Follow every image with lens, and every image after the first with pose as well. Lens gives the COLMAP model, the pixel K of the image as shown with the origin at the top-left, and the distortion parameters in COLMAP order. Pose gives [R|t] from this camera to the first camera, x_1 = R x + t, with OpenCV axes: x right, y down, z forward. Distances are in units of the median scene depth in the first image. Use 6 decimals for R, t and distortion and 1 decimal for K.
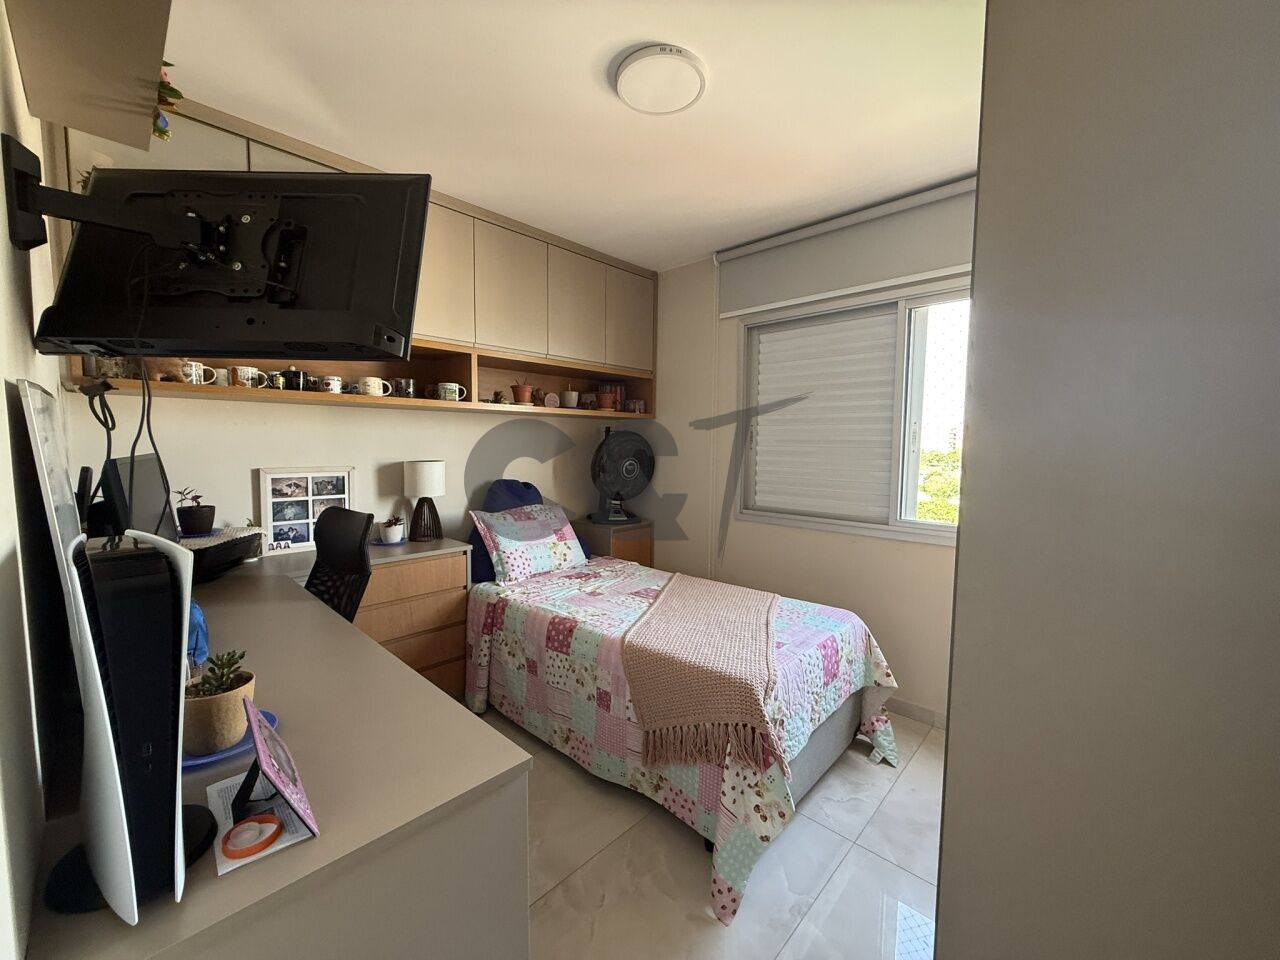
lens RADIAL K [[512.6, 0, 636.1], [0, 512.6, 479.6], [0, 0, 1]] dist [0.000334, 0.000320]
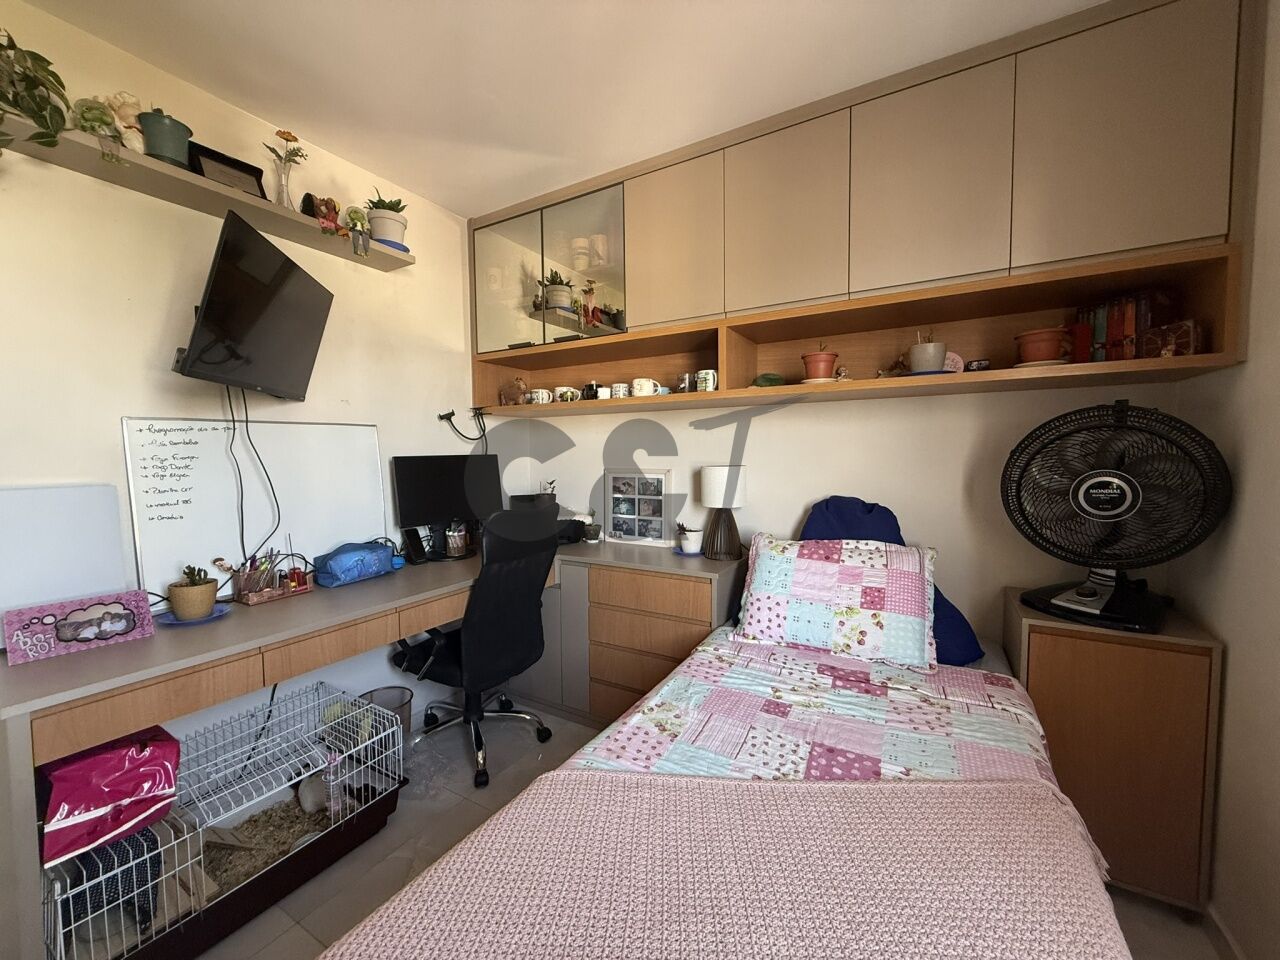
lens RADIAL K [[512.6, 0, 637.5], [0, 512.6, 480.6], [0, 0, 1]] dist [0.000334, 0.000320]
pose [[0.223935, 0.045251, -0.973553, 0.414554], [-0.059633, 0.997686, 0.032656, -0.032857], [0.972778, 0.050743, 0.226115, 0.713518]]
